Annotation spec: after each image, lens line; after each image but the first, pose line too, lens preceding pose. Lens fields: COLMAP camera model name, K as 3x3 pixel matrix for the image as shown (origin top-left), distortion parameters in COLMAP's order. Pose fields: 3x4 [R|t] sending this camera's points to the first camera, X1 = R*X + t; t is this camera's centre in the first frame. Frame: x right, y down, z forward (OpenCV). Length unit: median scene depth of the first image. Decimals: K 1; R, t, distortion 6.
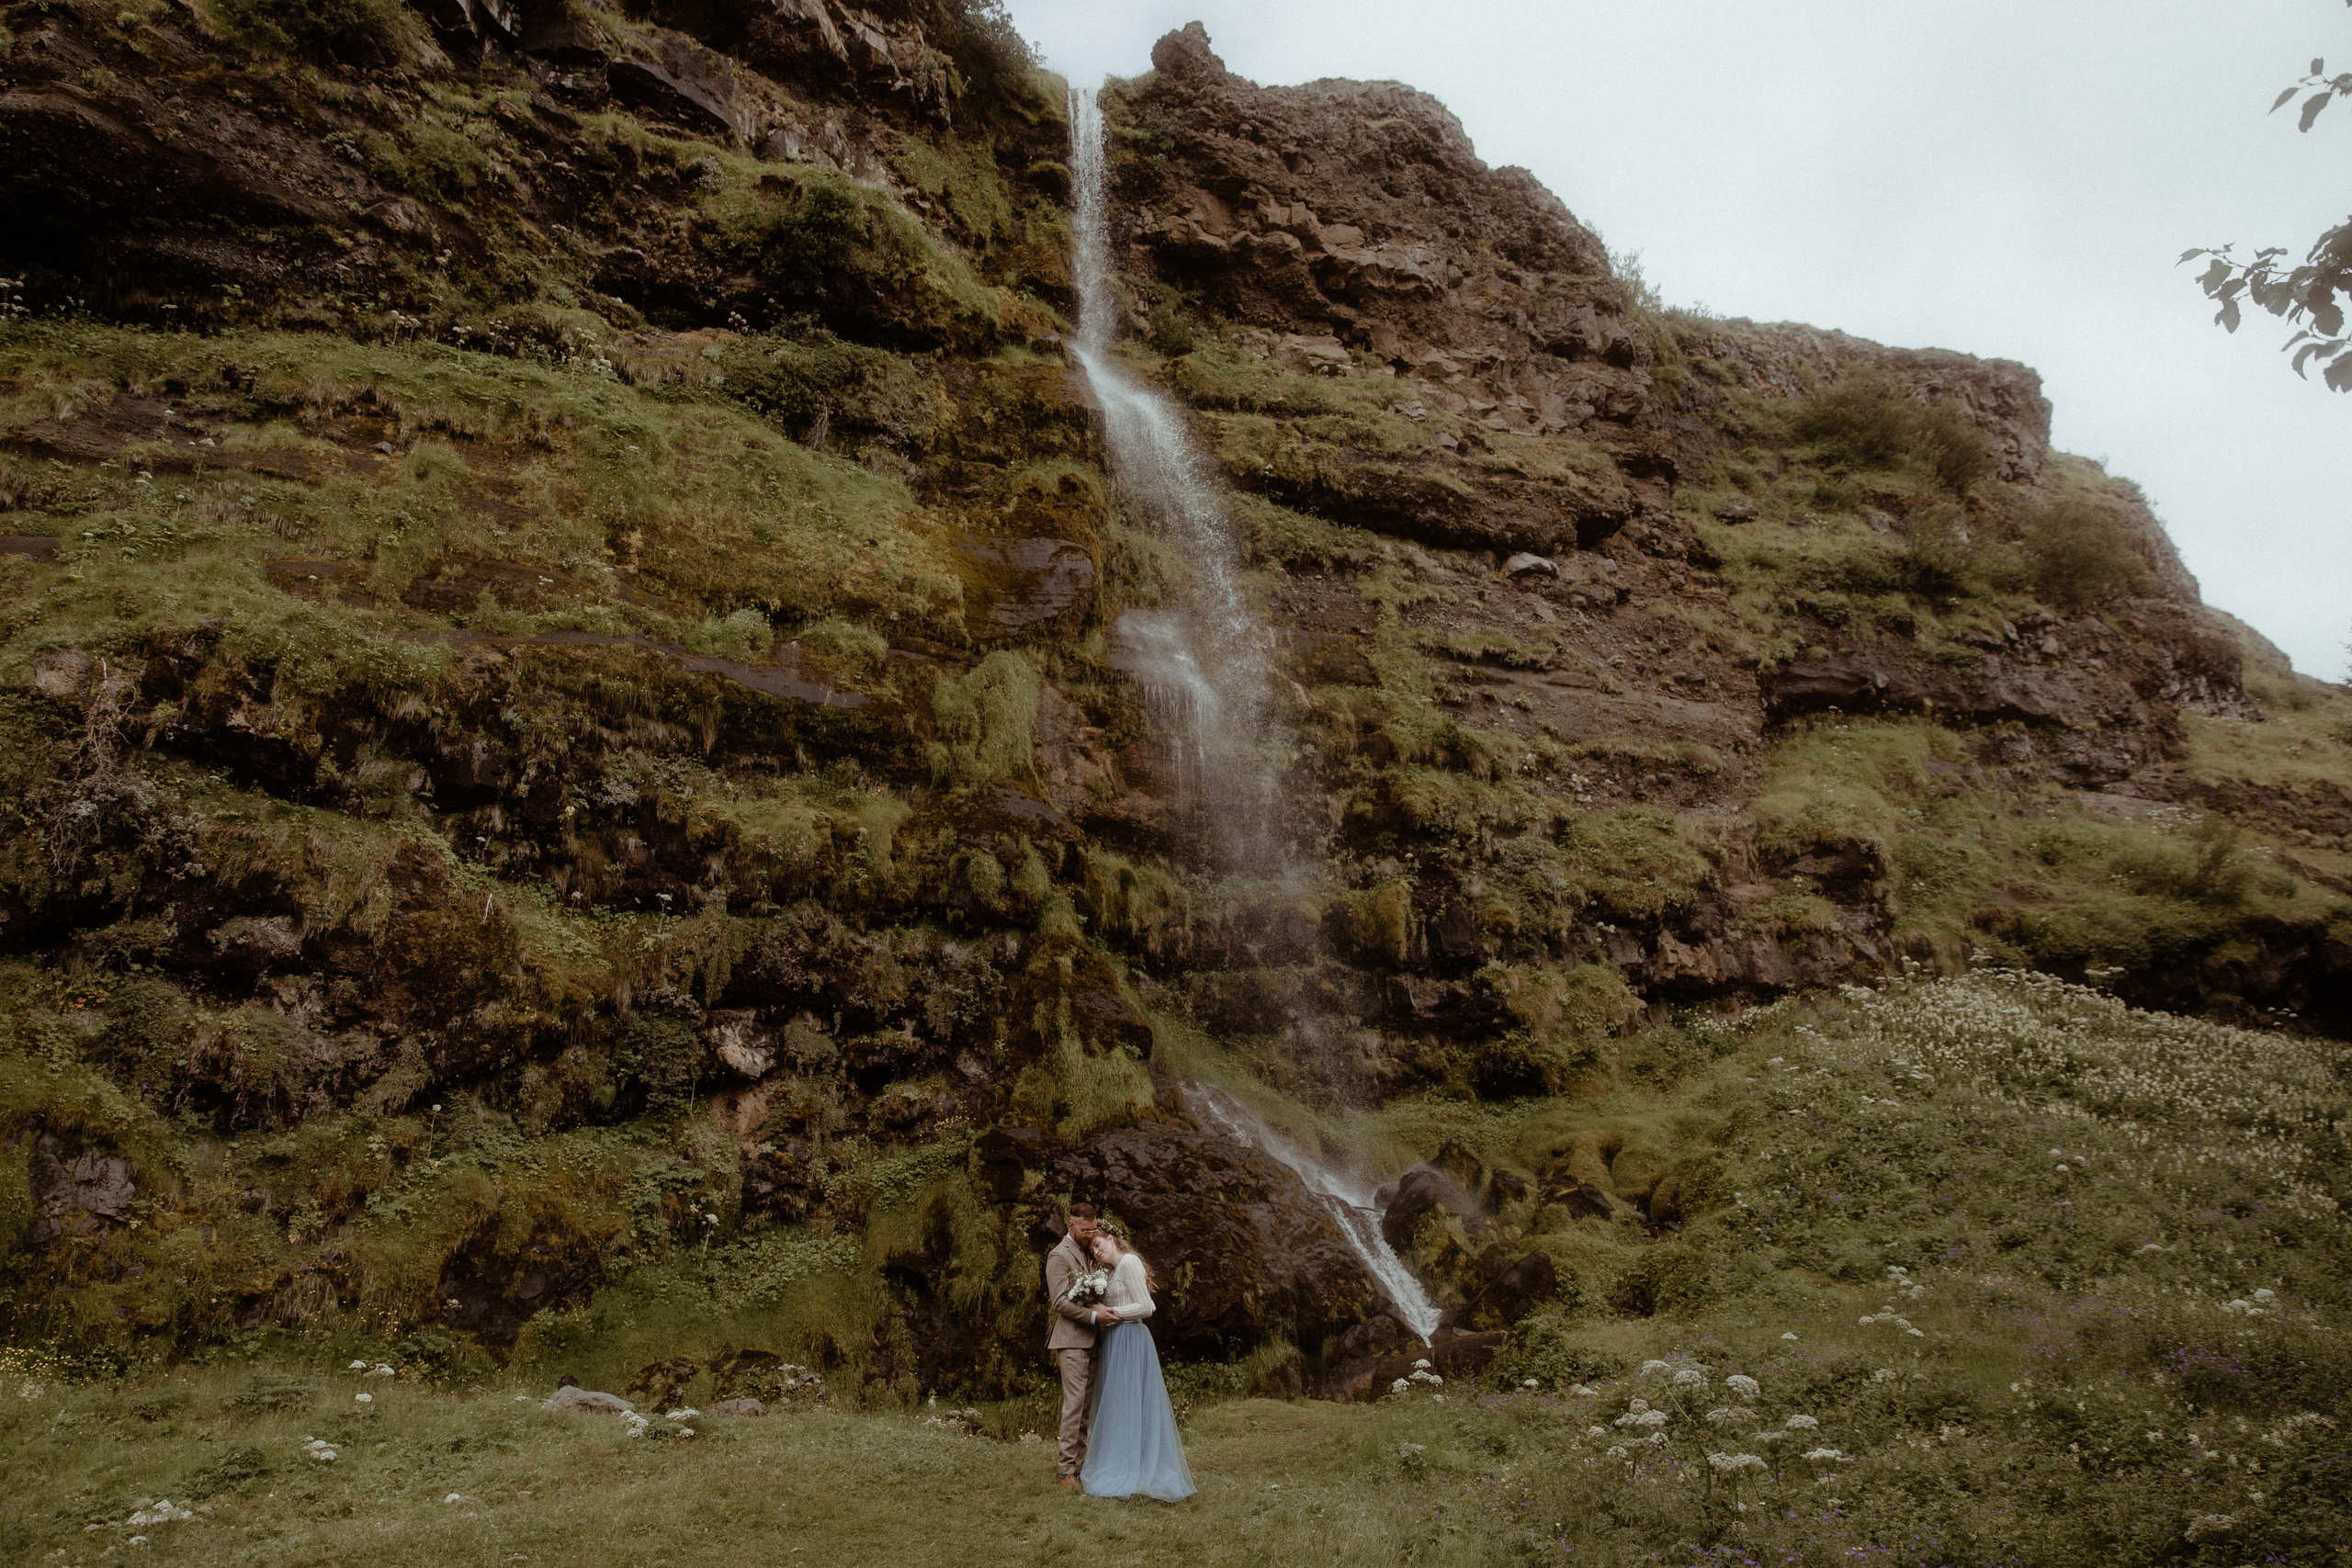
lens RADIAL K [[1546.5, 0, 1177.0], [0, 1546.5, 795.4], [0, 0, 1]] dist [0.018282, -0.003506]
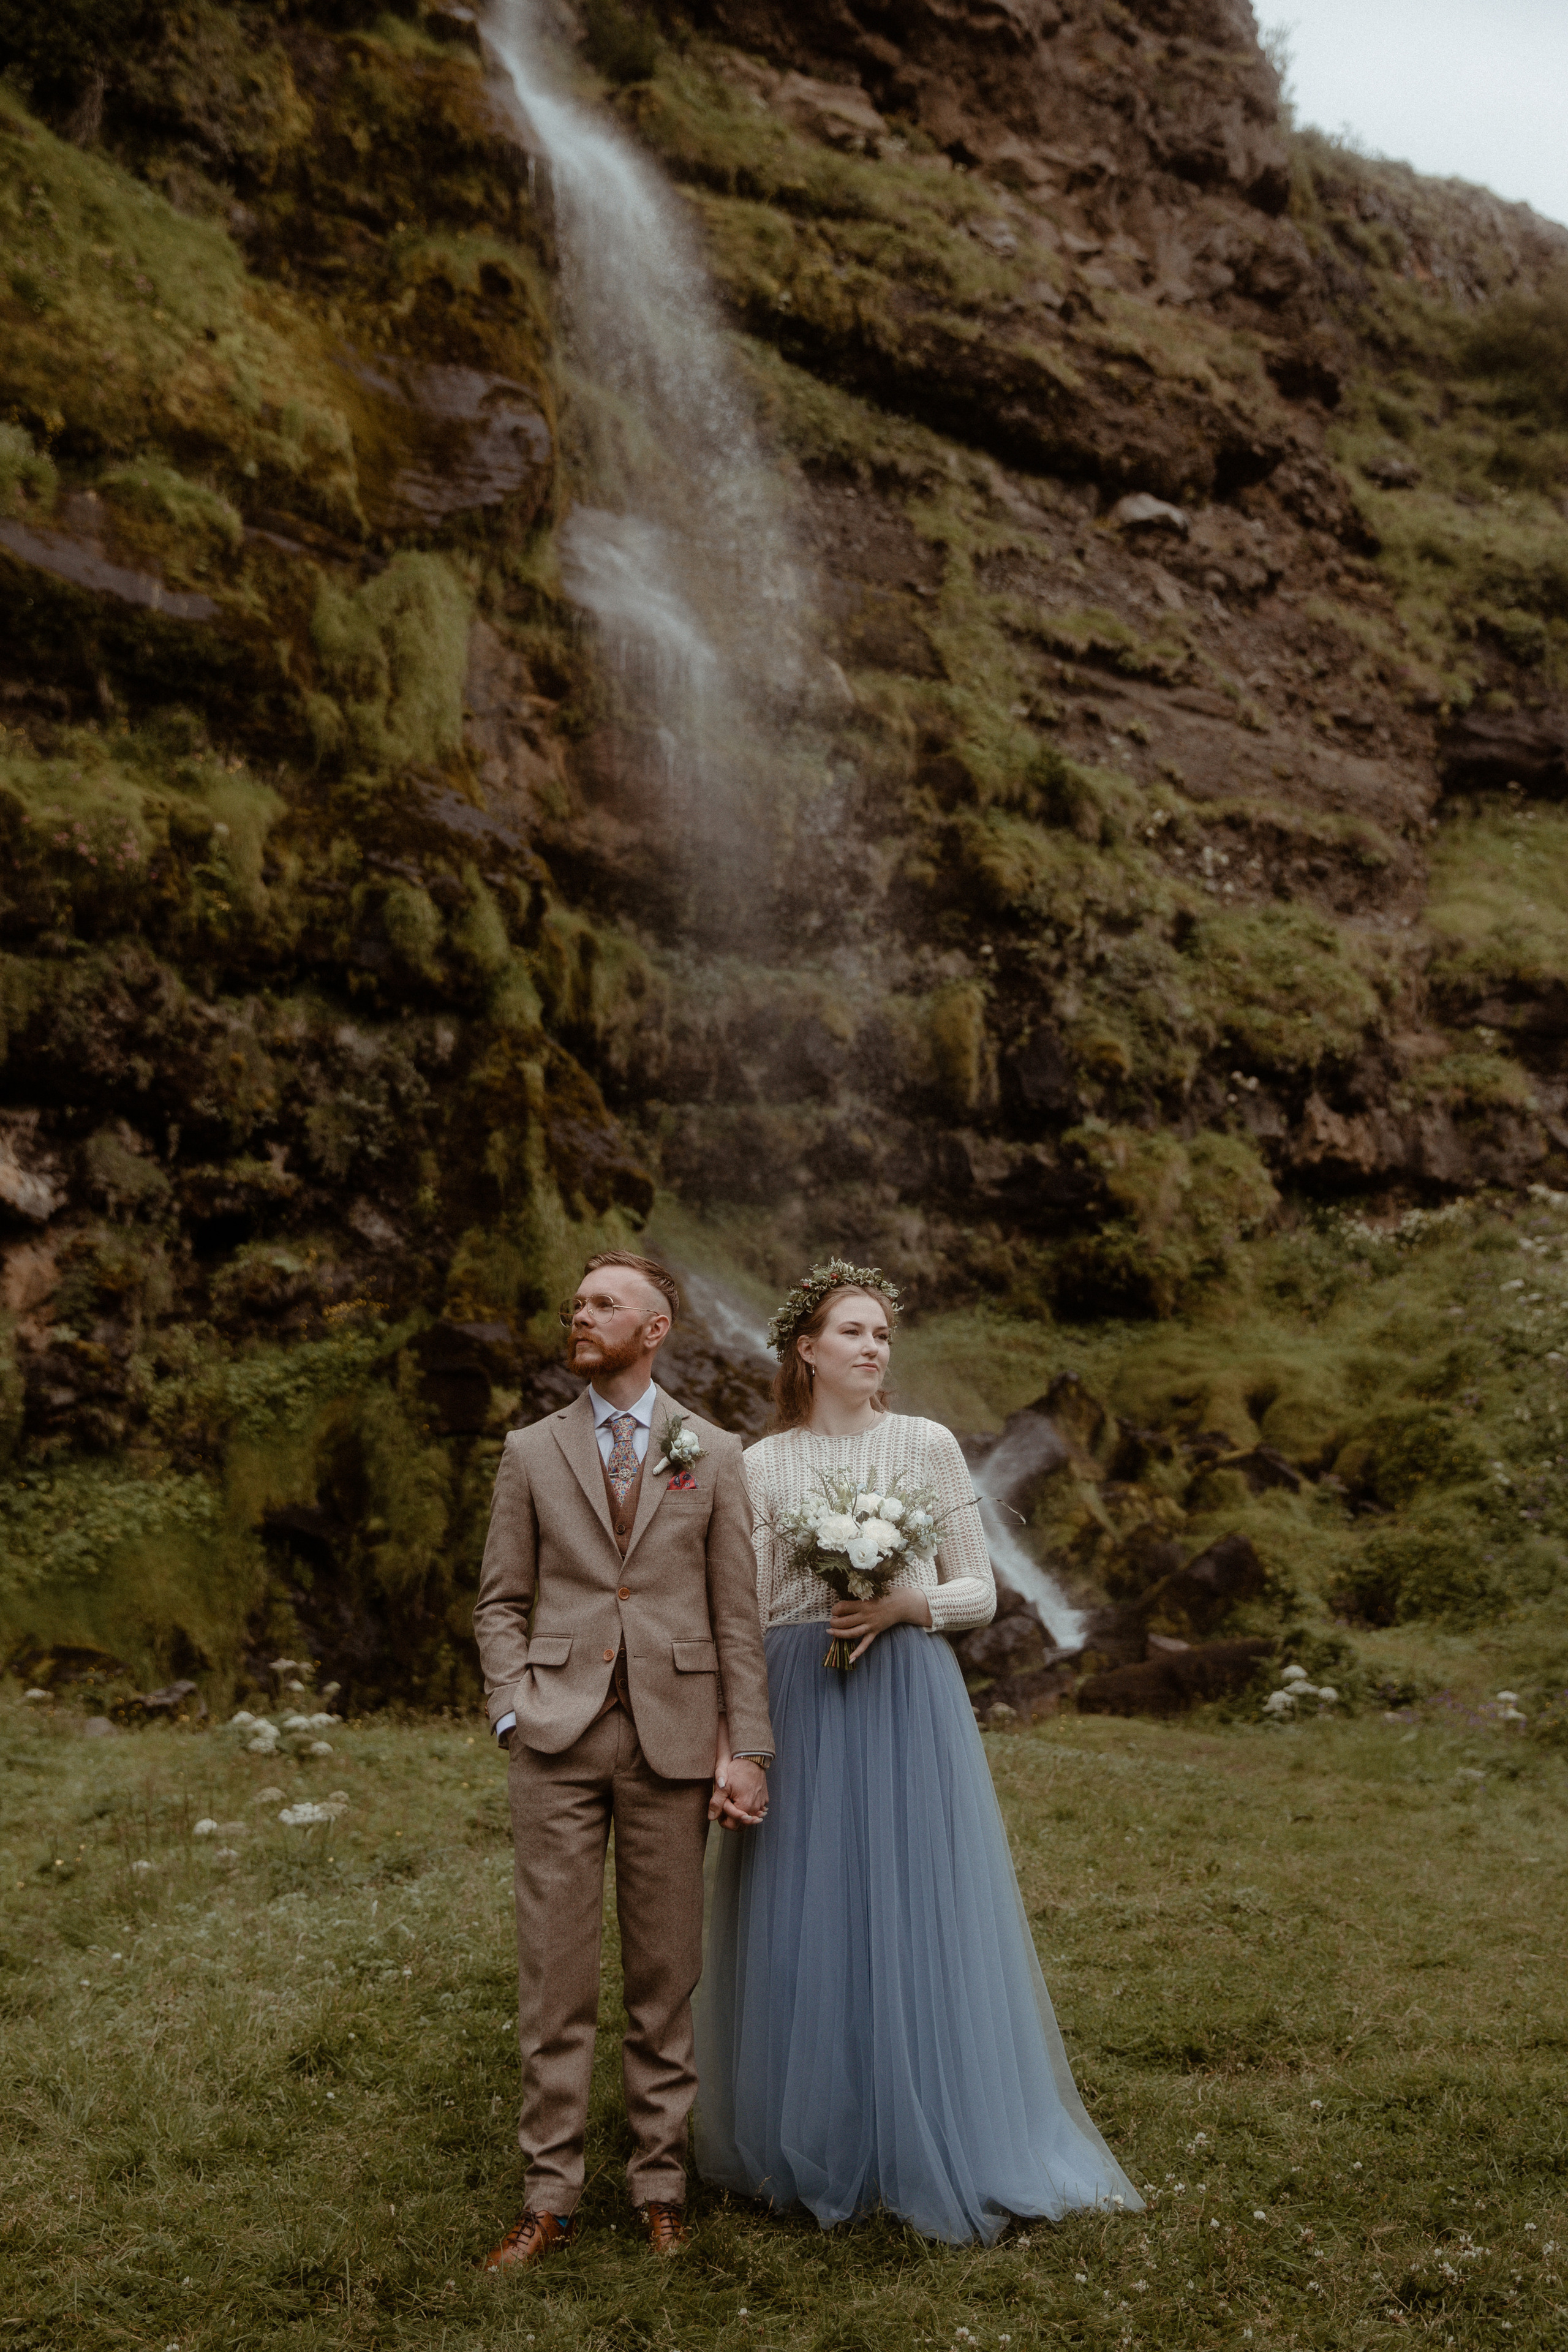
lens RADIAL K [[2413.1, 0, 820.4], [0, 2413.1, 1220.1], [0, 0, 1]] dist [0.033905, -0.024599]
pose [[0.973231, 0.059972, 0.221868, -0.134027], [-0.092728, 0.985757, 0.140302, 0.014319], [-0.210294, -0.157120, 0.964930, 0.011632]]
